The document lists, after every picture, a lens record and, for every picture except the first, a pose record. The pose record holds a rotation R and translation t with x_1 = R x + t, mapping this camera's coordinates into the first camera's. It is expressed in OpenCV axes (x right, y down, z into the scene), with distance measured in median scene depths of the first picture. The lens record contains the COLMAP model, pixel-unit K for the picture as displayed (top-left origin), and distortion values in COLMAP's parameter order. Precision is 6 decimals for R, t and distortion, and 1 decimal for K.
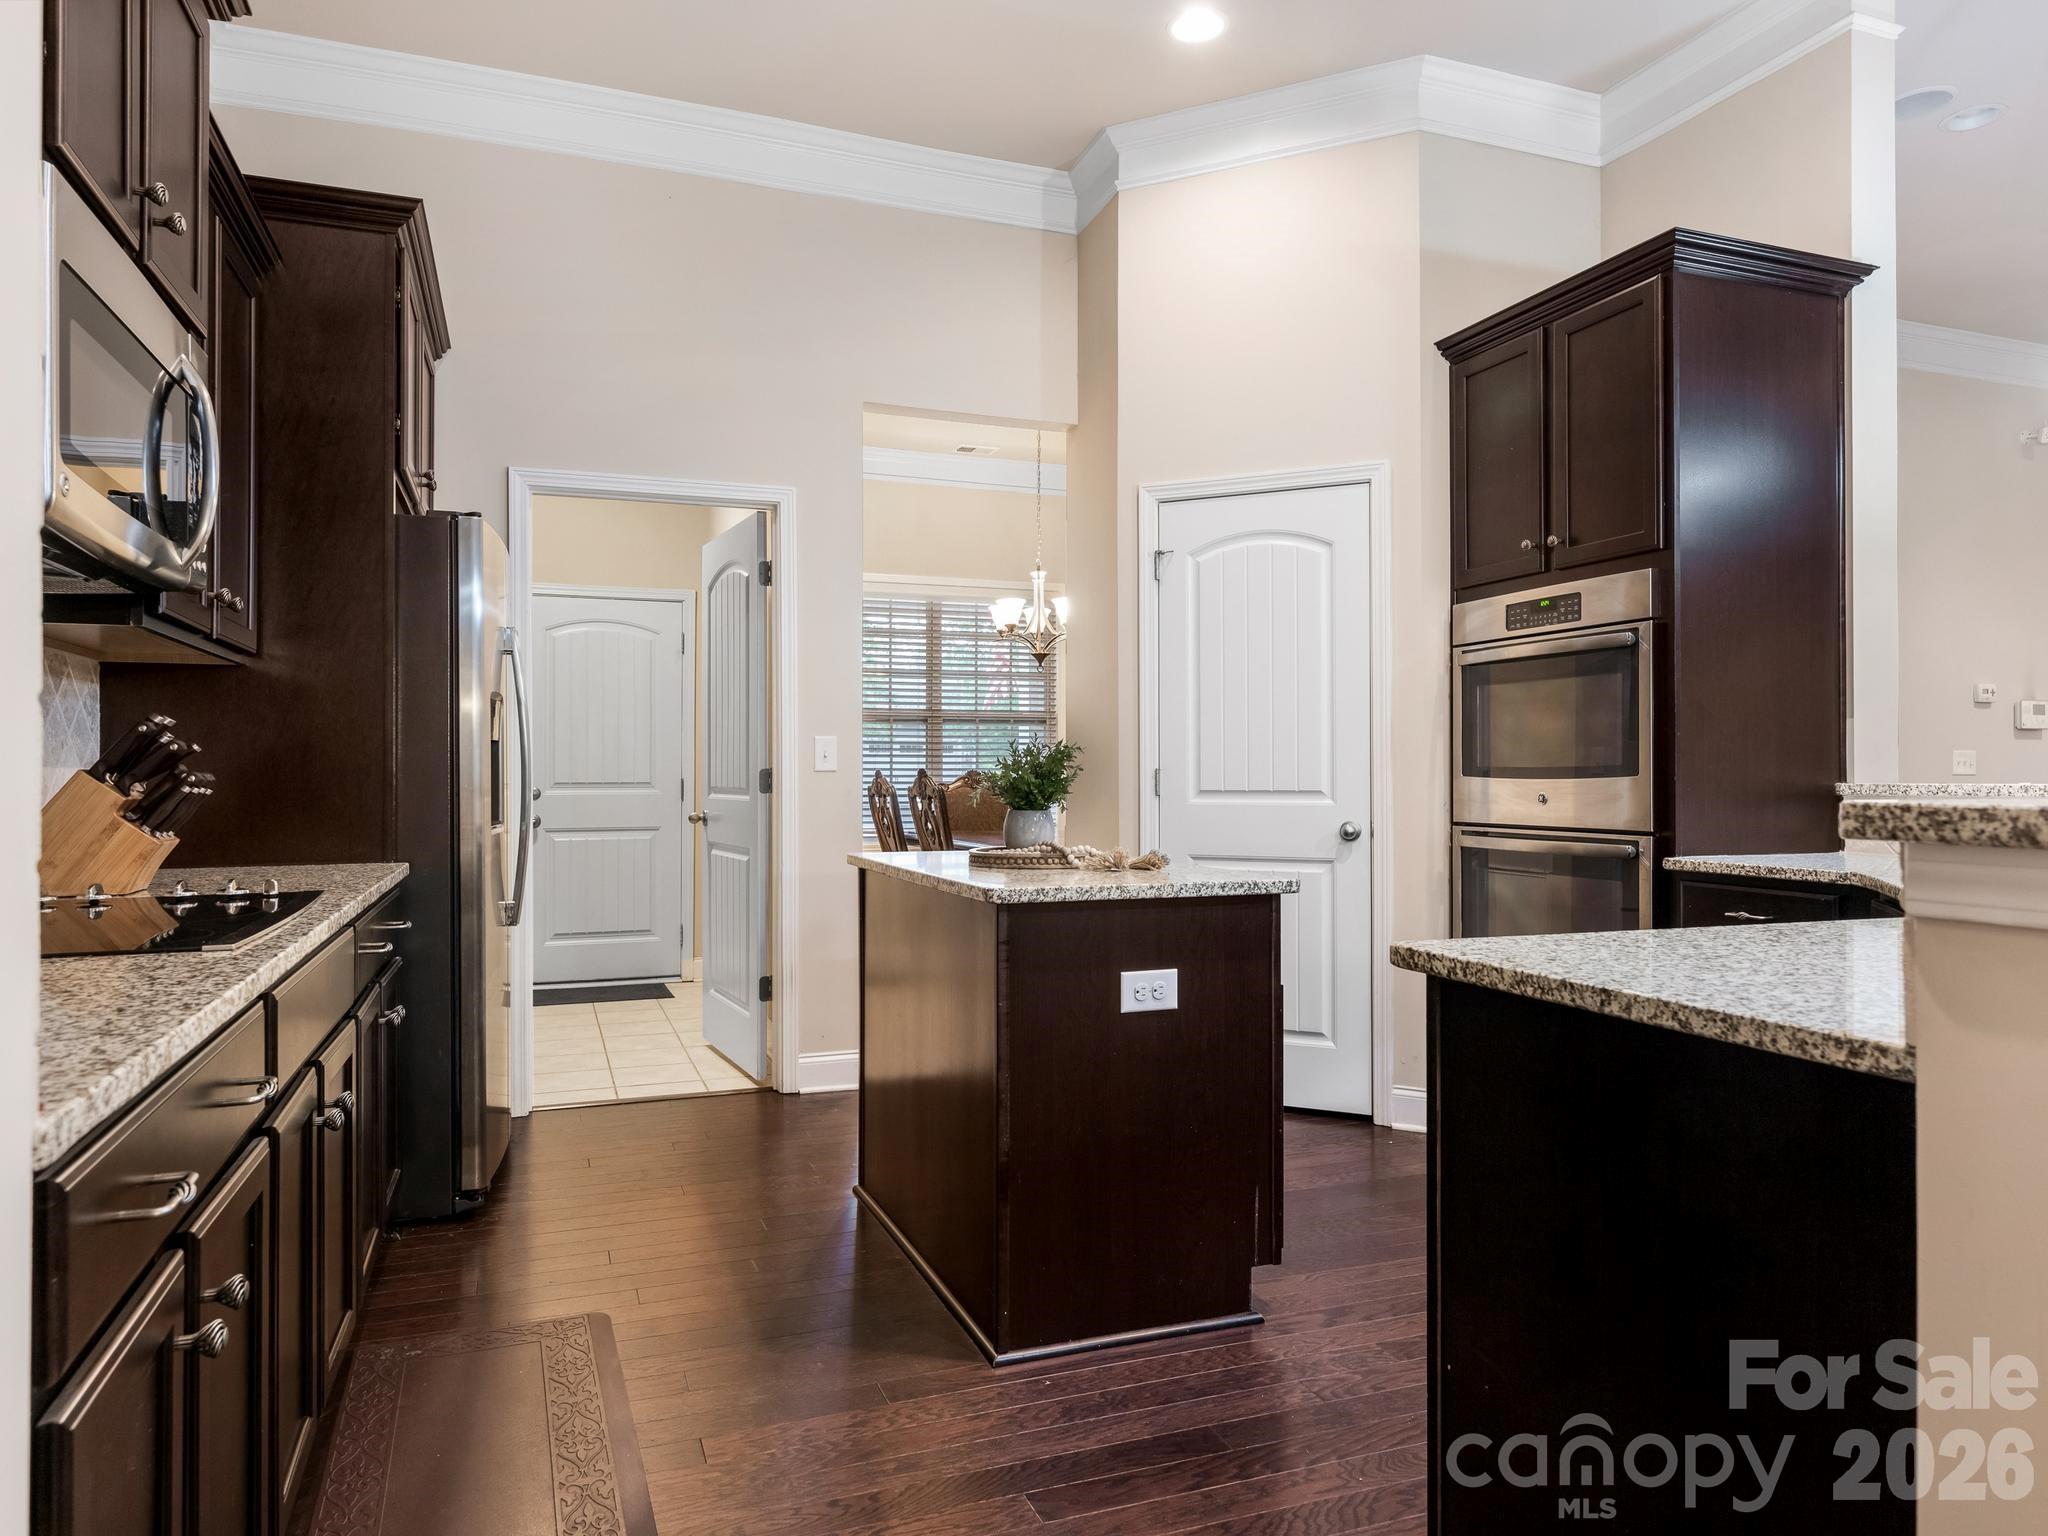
lens RADIAL K [[1285.8, 0, 1024.0], [0, 1285.8, 768.0], [0, 0, 1]] dist [-0.001823, 0.000663]
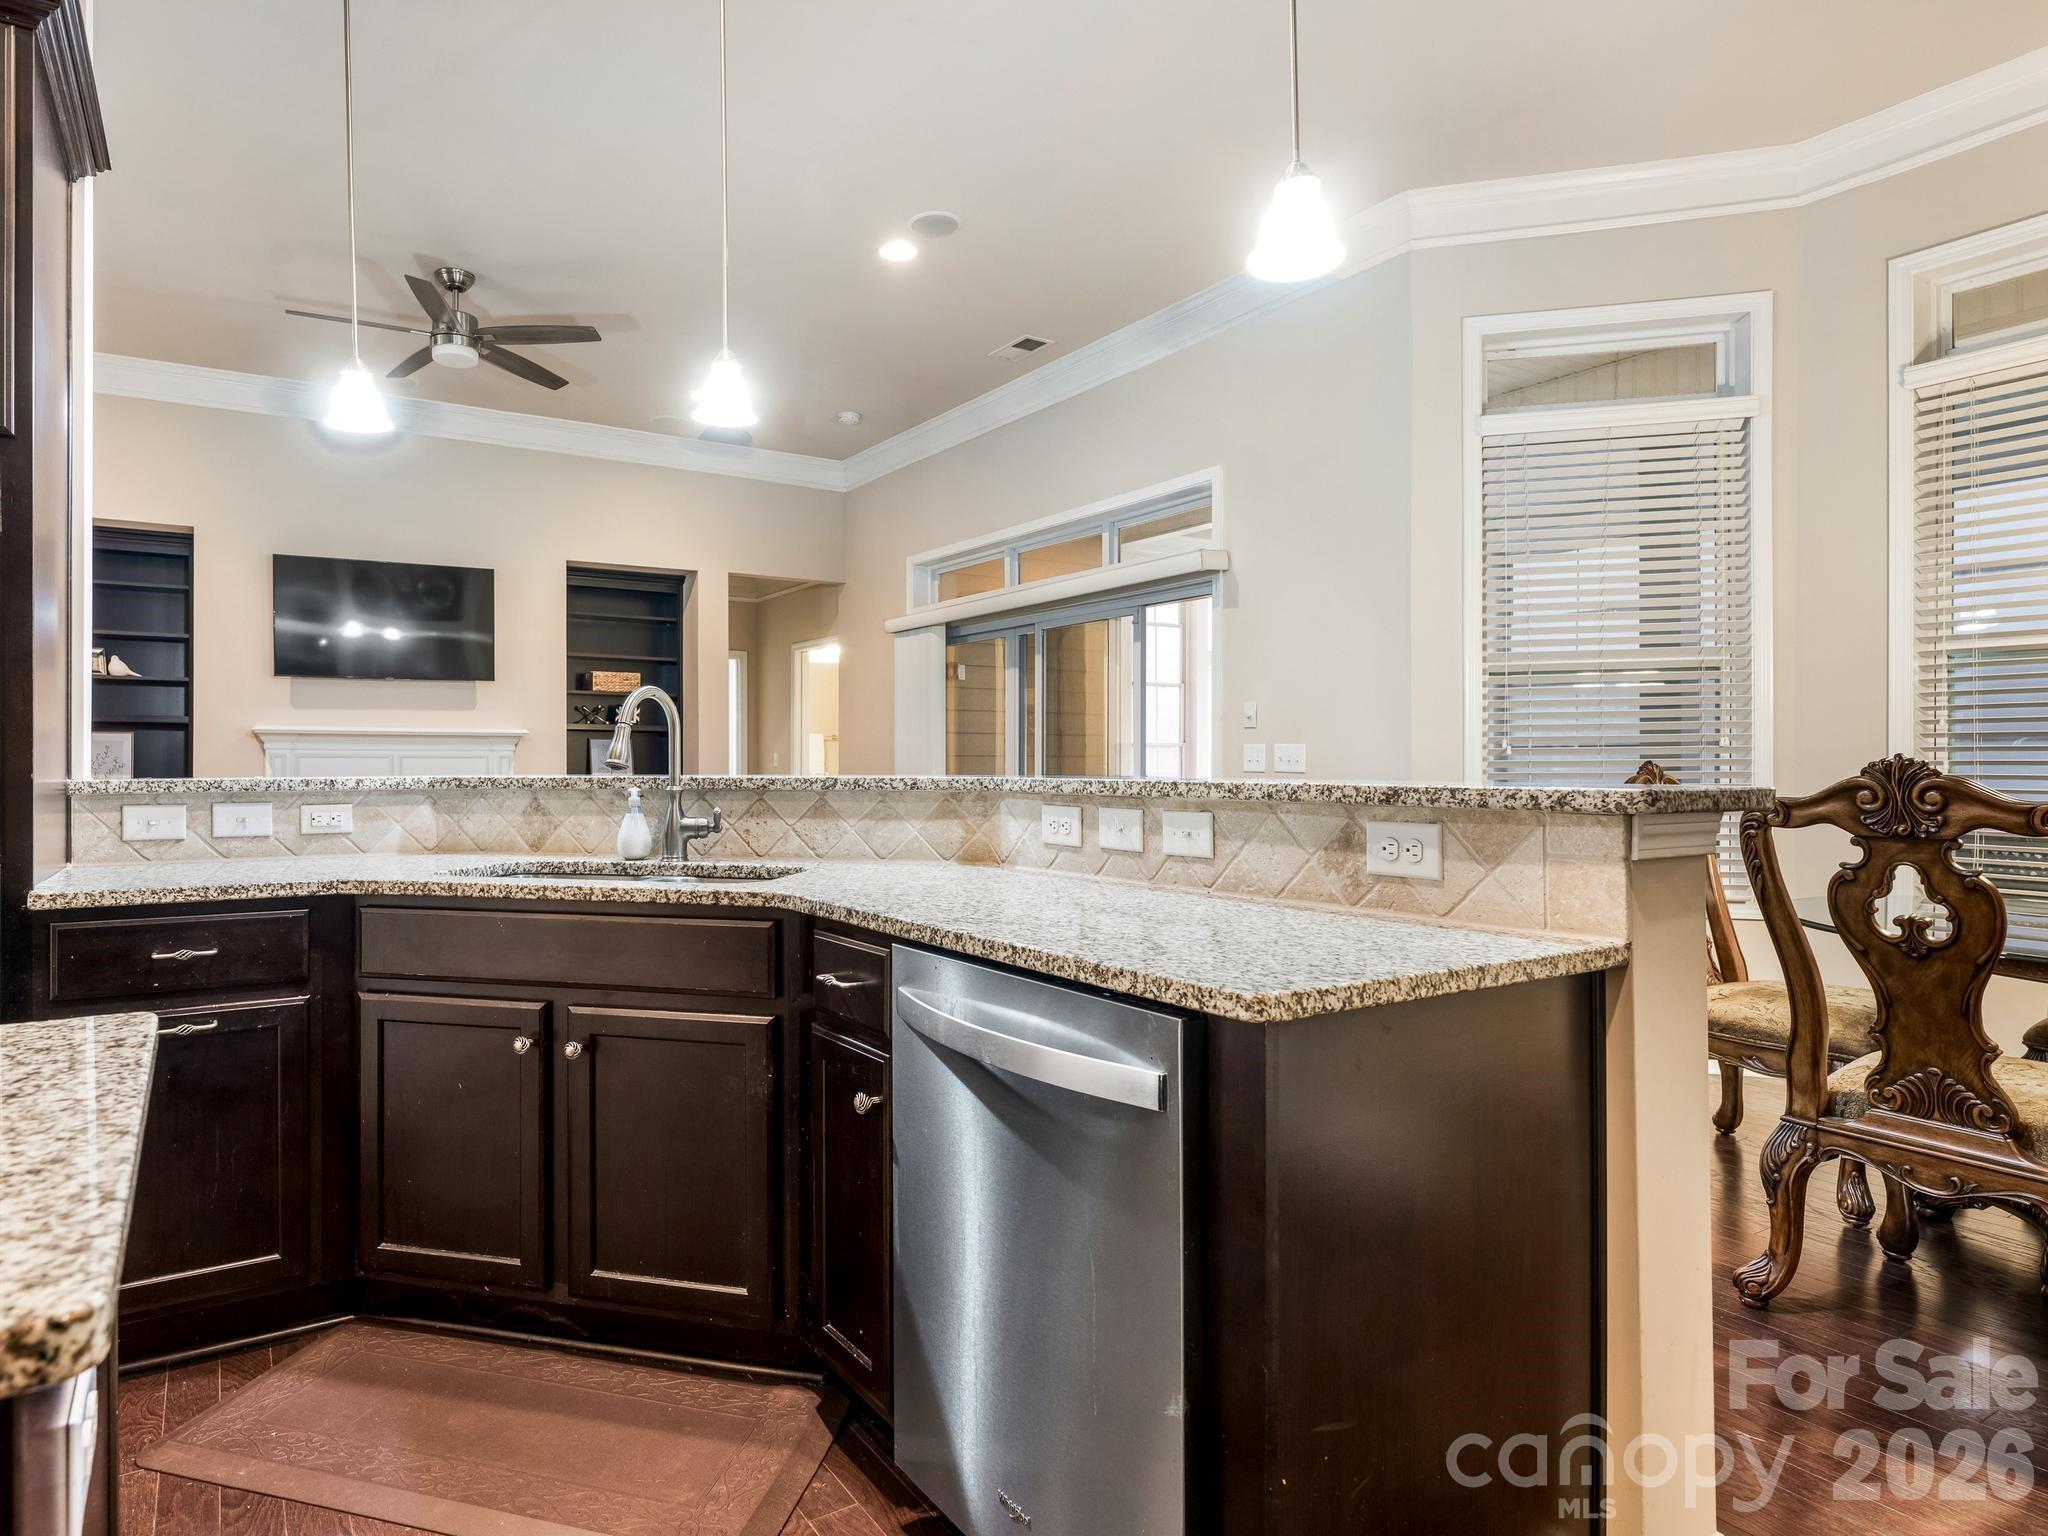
lens RADIAL K [[1166.5, 0, 886.1], [0, 1166.5, 760.1], [0, 0, 1]] dist [-0.001731, 0.000004]
pose [[-0.159328, 0.002486, 0.987223, -0.464579], [-0.003221, 0.999990, -0.003038, -0.000614], [-0.987220, -0.003664, -0.159319, 1.699963]]
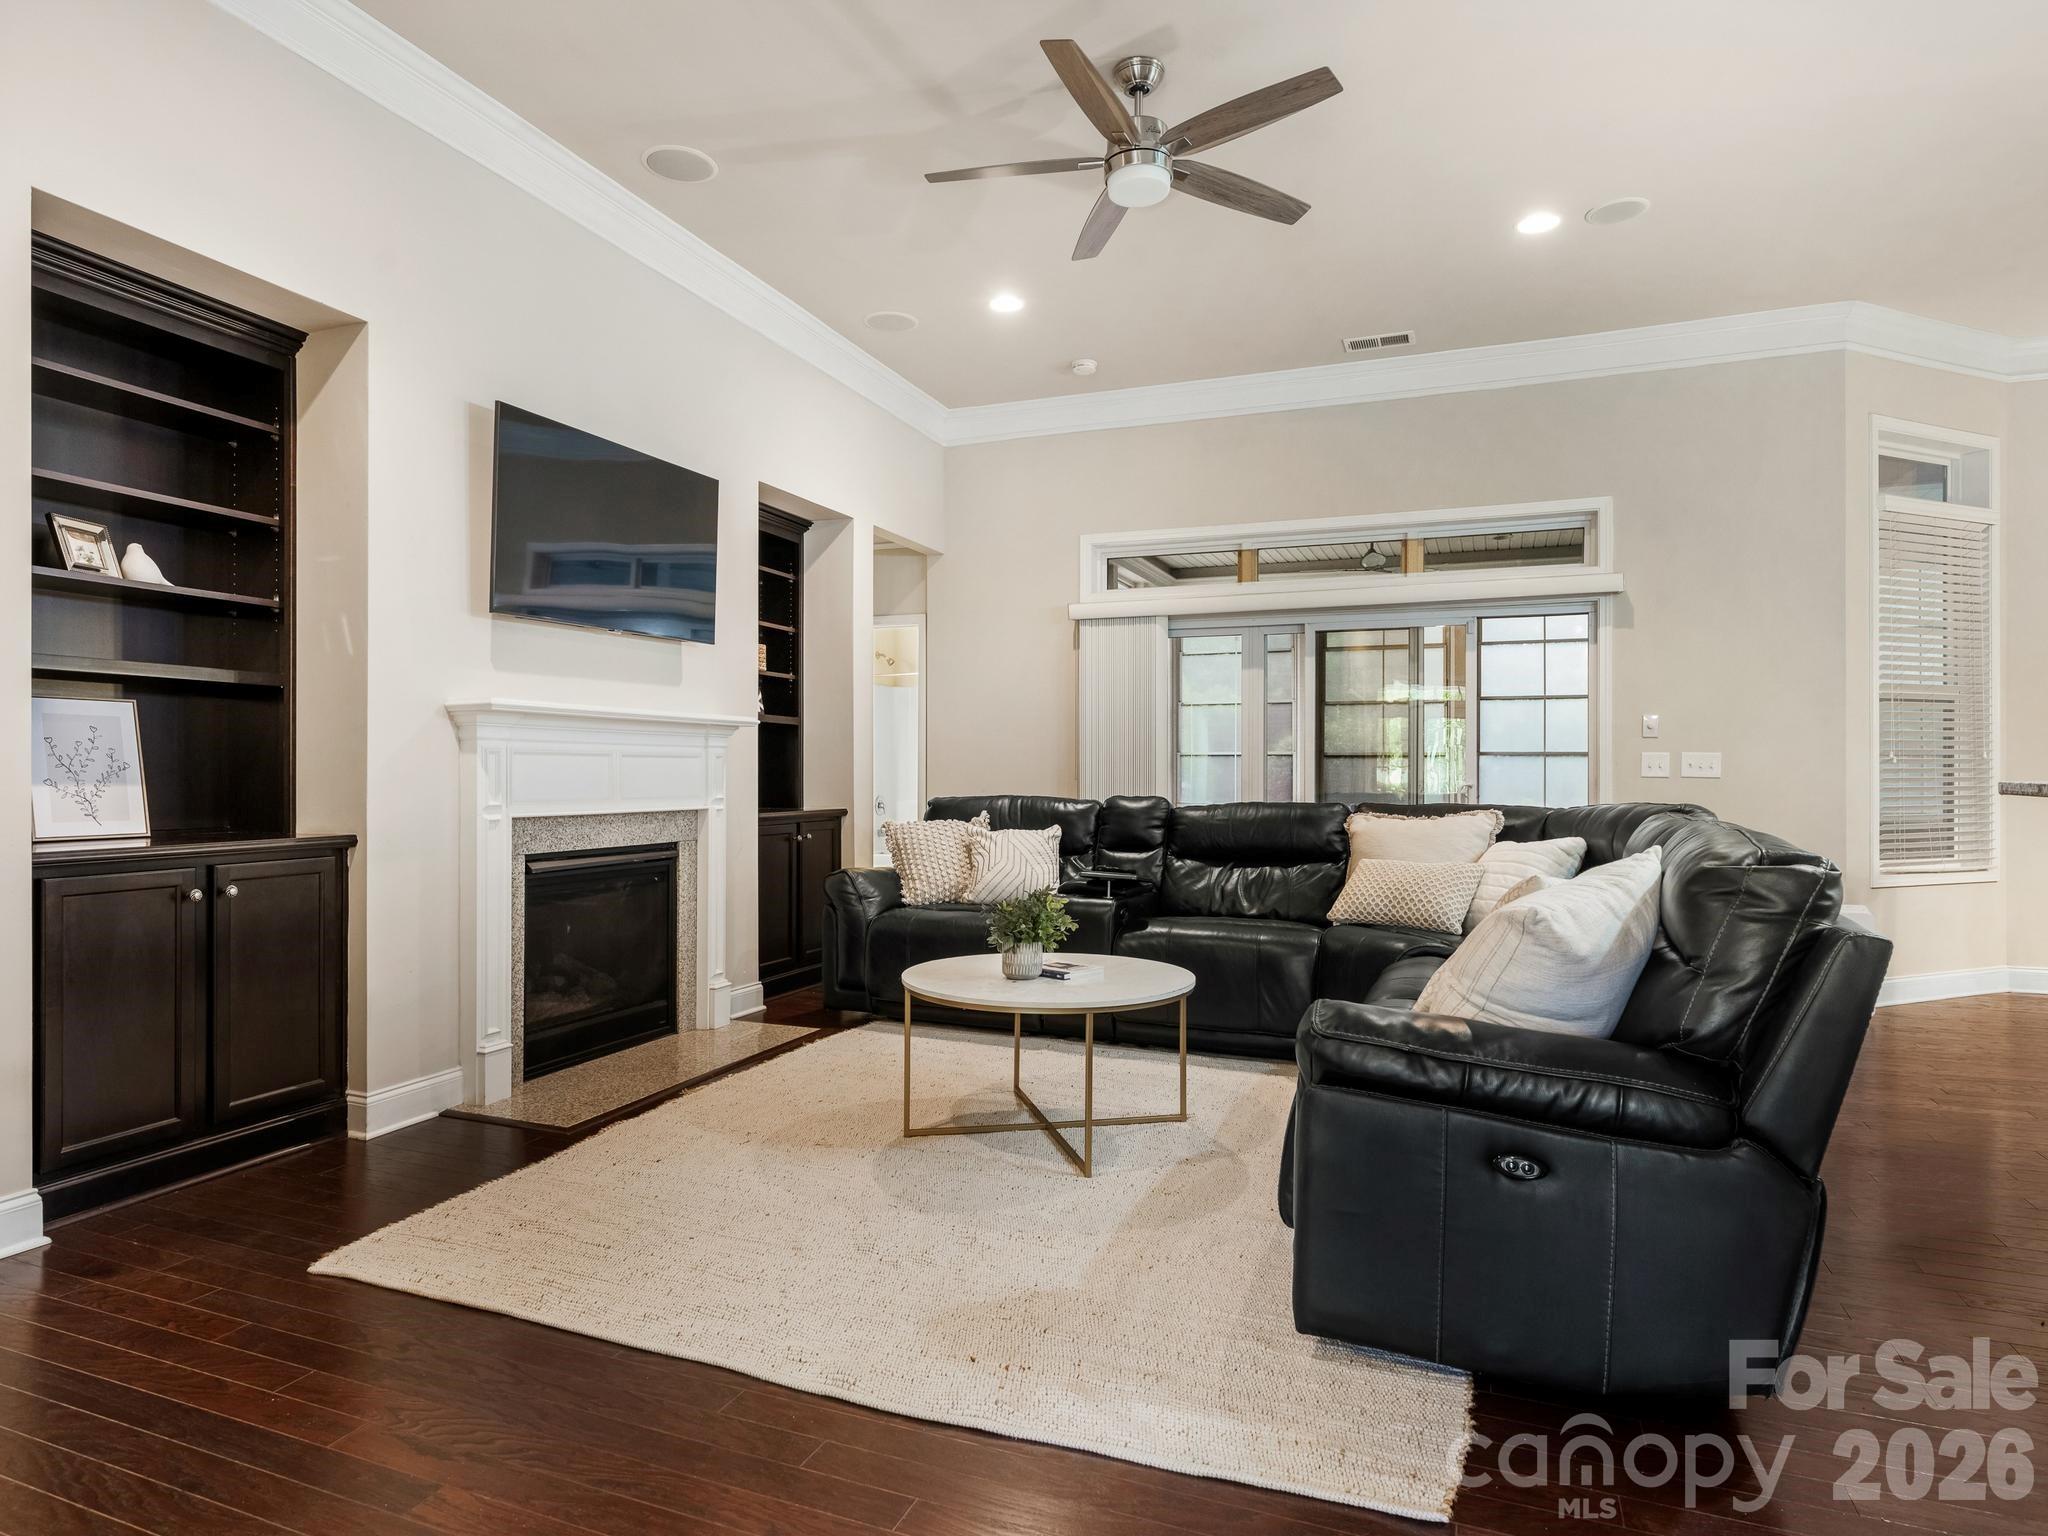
lens RADIAL K [[1197.7, 0, 1010.4], [0, 1197.7, 775.4], [0, 0, 1]] dist [0.000648, 0.000858]
pose [[-0.736381, -0.004926, 0.676550, 2.089169], [-0.005348, 0.999985, 0.001460, 0.026080], [-0.676546, -0.002543, -0.736396, 4.994020]]
